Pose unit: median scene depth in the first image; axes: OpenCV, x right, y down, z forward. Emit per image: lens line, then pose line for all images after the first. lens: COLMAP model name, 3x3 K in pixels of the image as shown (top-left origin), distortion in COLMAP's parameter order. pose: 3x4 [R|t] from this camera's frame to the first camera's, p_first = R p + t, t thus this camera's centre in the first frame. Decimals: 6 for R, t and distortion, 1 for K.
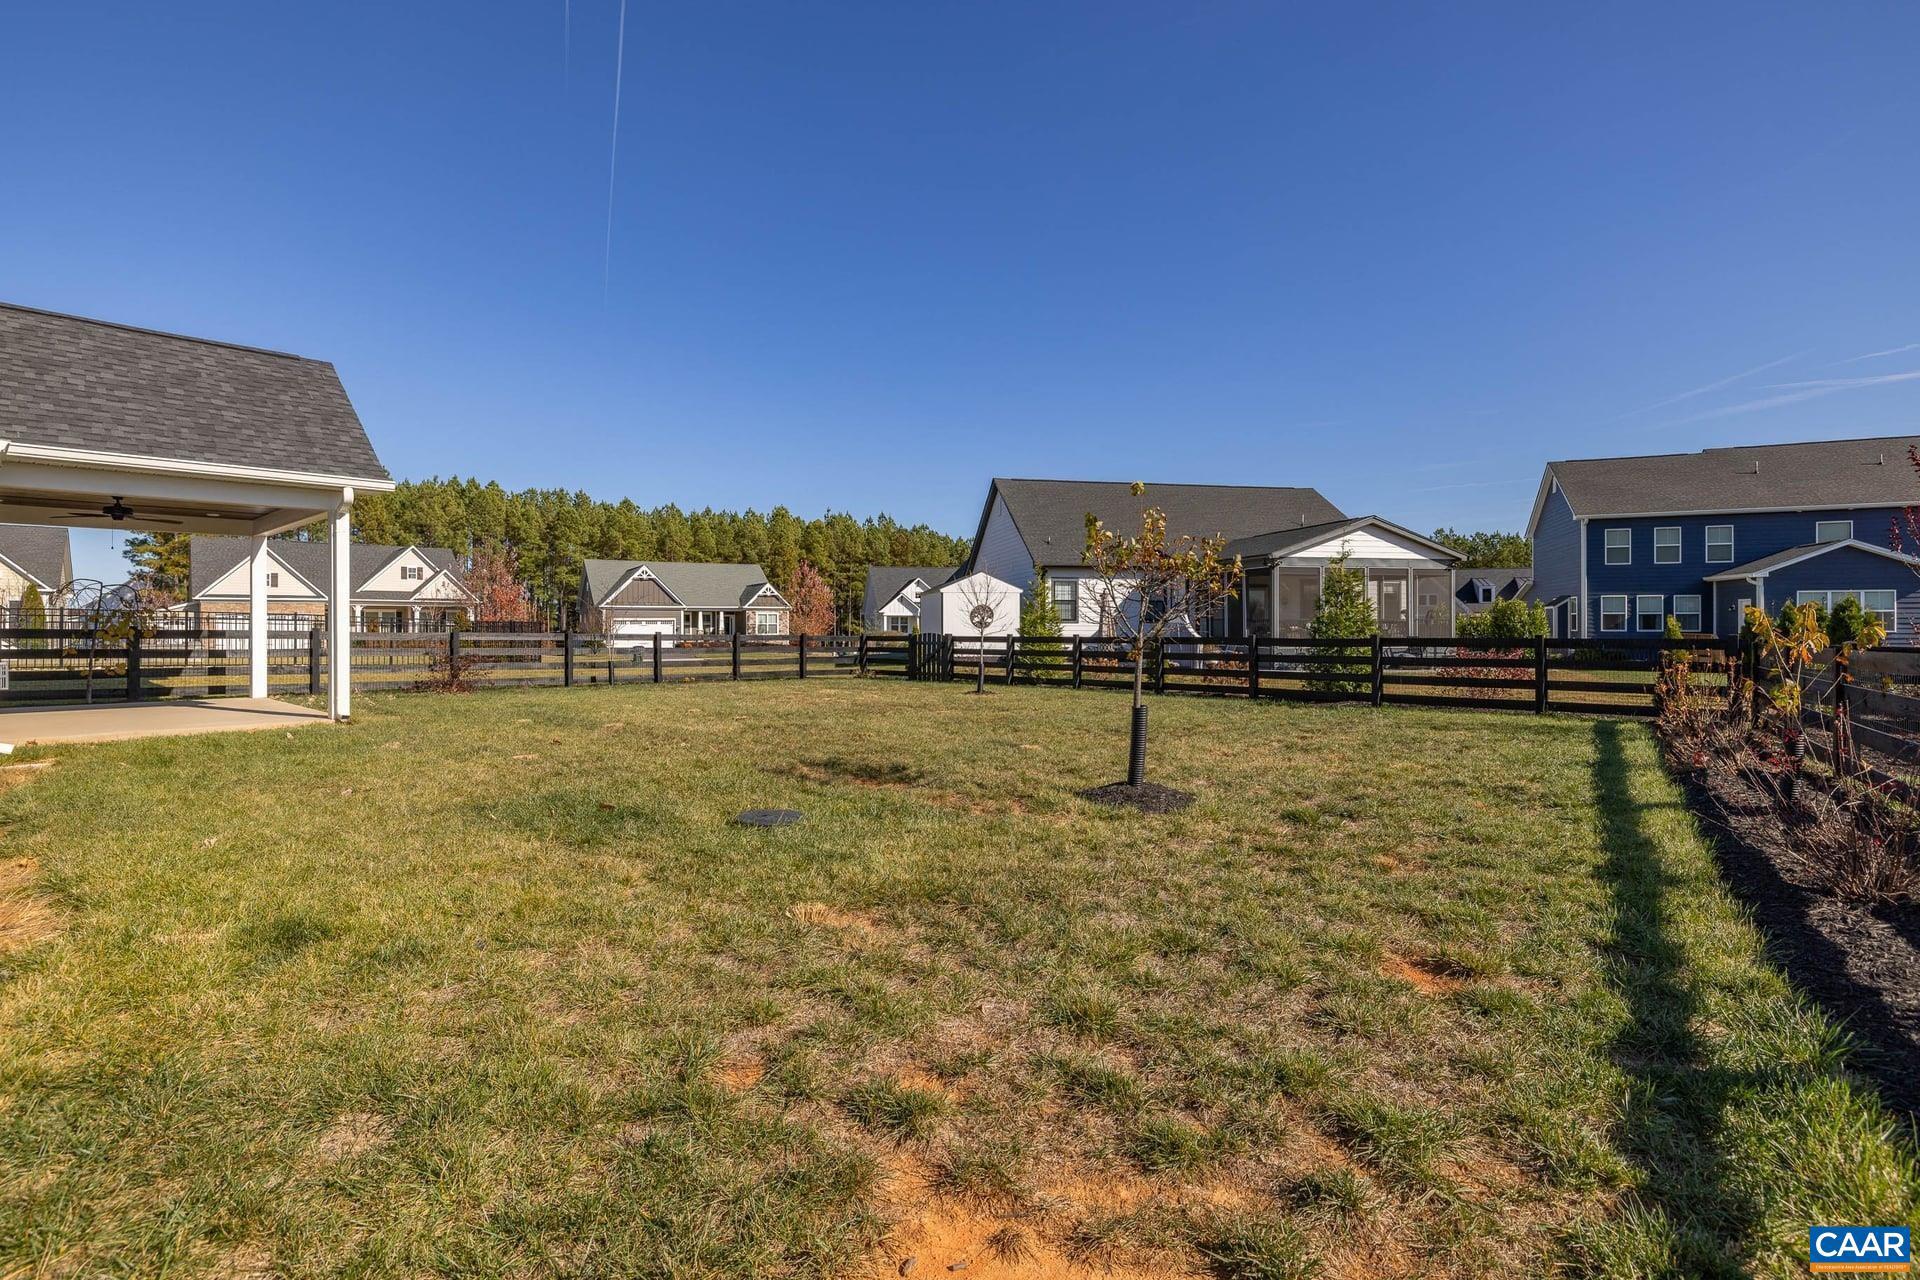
lens RADIAL K [[906.6, 0, 957.7], [0, 906.6, 632.5], [0, 0, 1]] dist [0.000972, 0.000036]
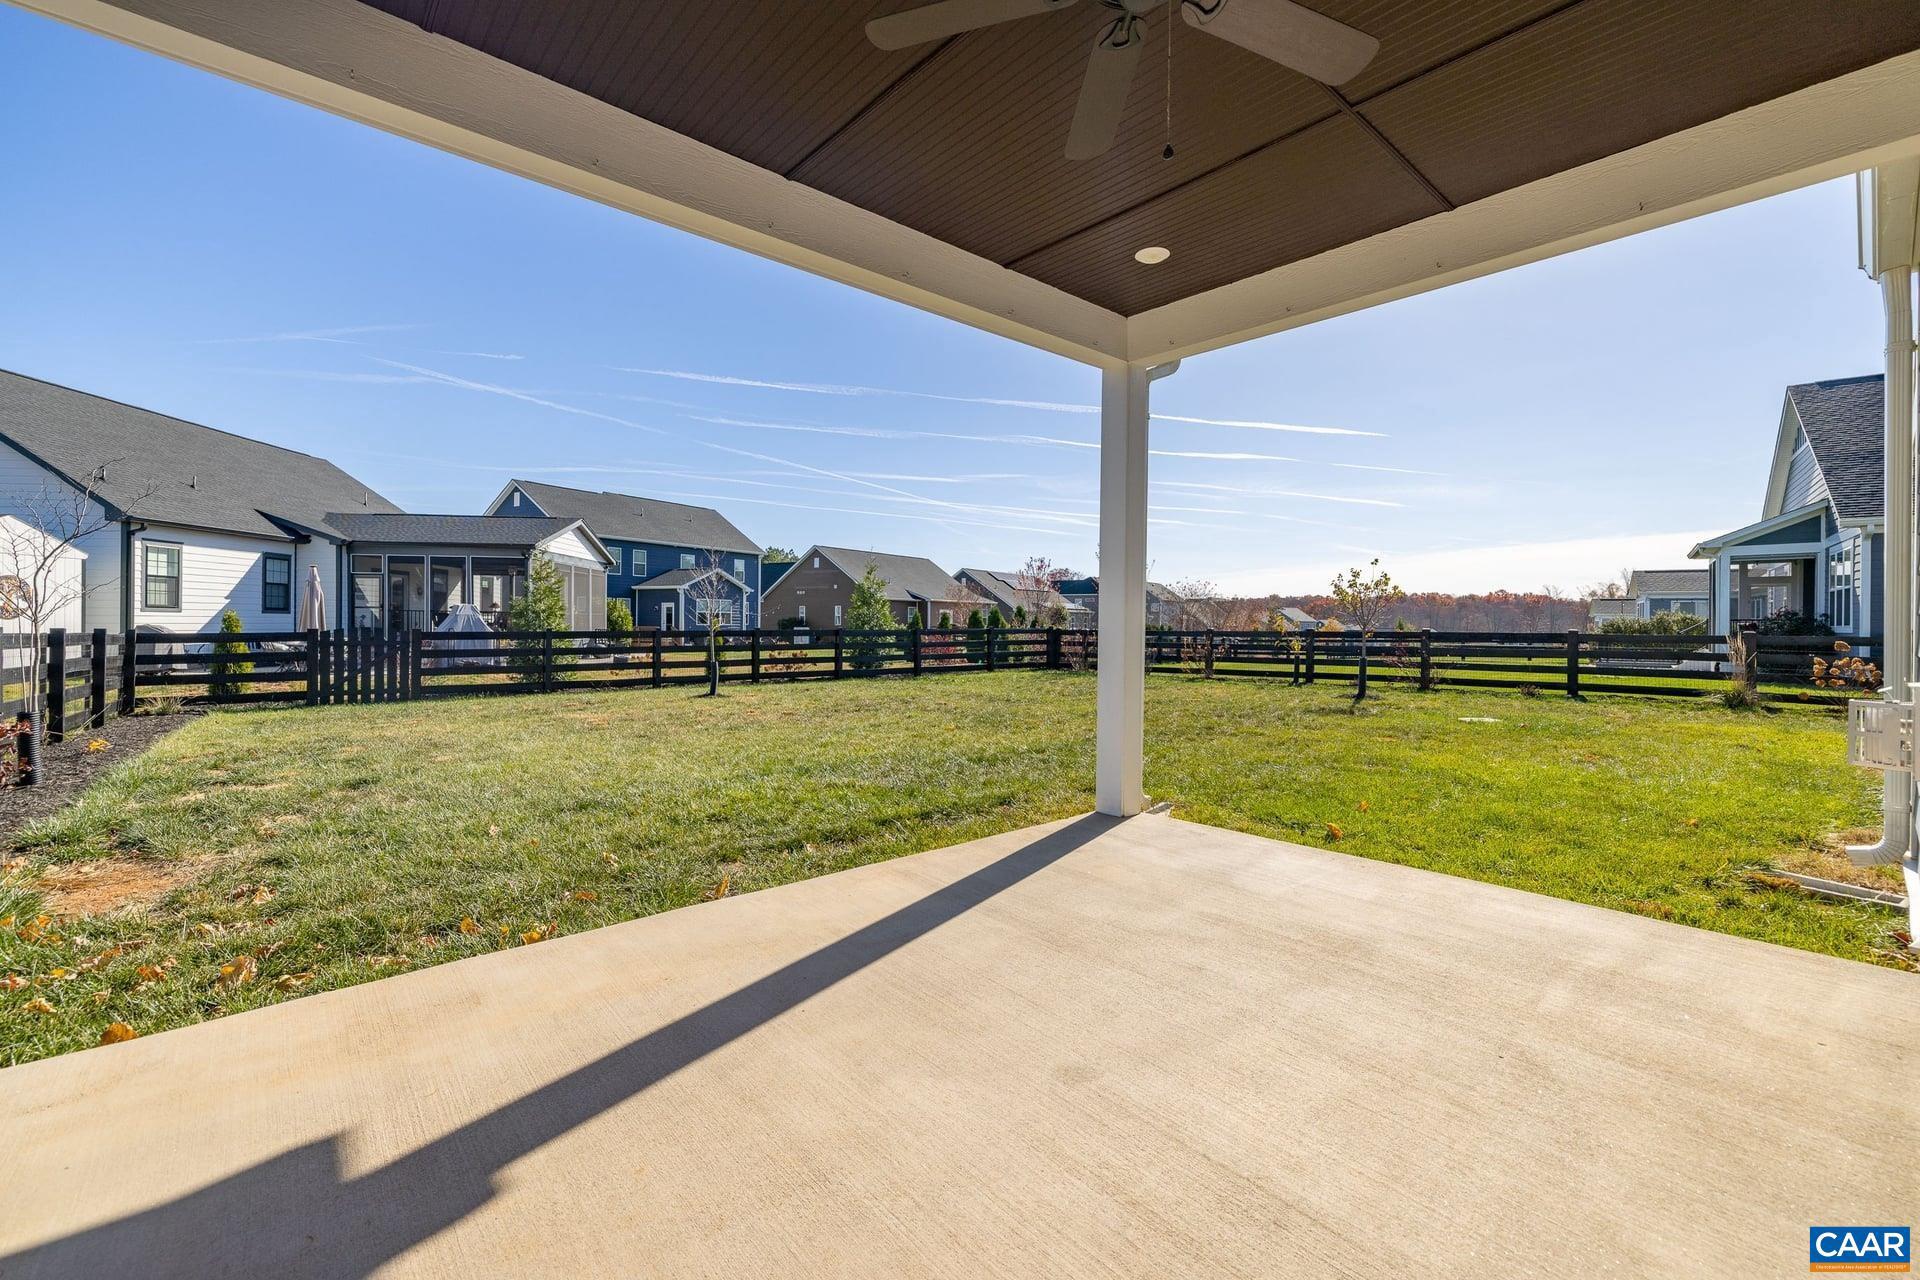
lens RADIAL K [[812.5, 0, 956.8], [0, 812.5, 627.7], [0, 0, 1]] dist [0.000926, 0.000533]
pose [[0.125202, -0.004753, 0.992120, -0.460820], [0.000707, 0.999989, 0.004701, -0.001254], [-0.992131, 0.000113, 0.125204, 0.431315]]
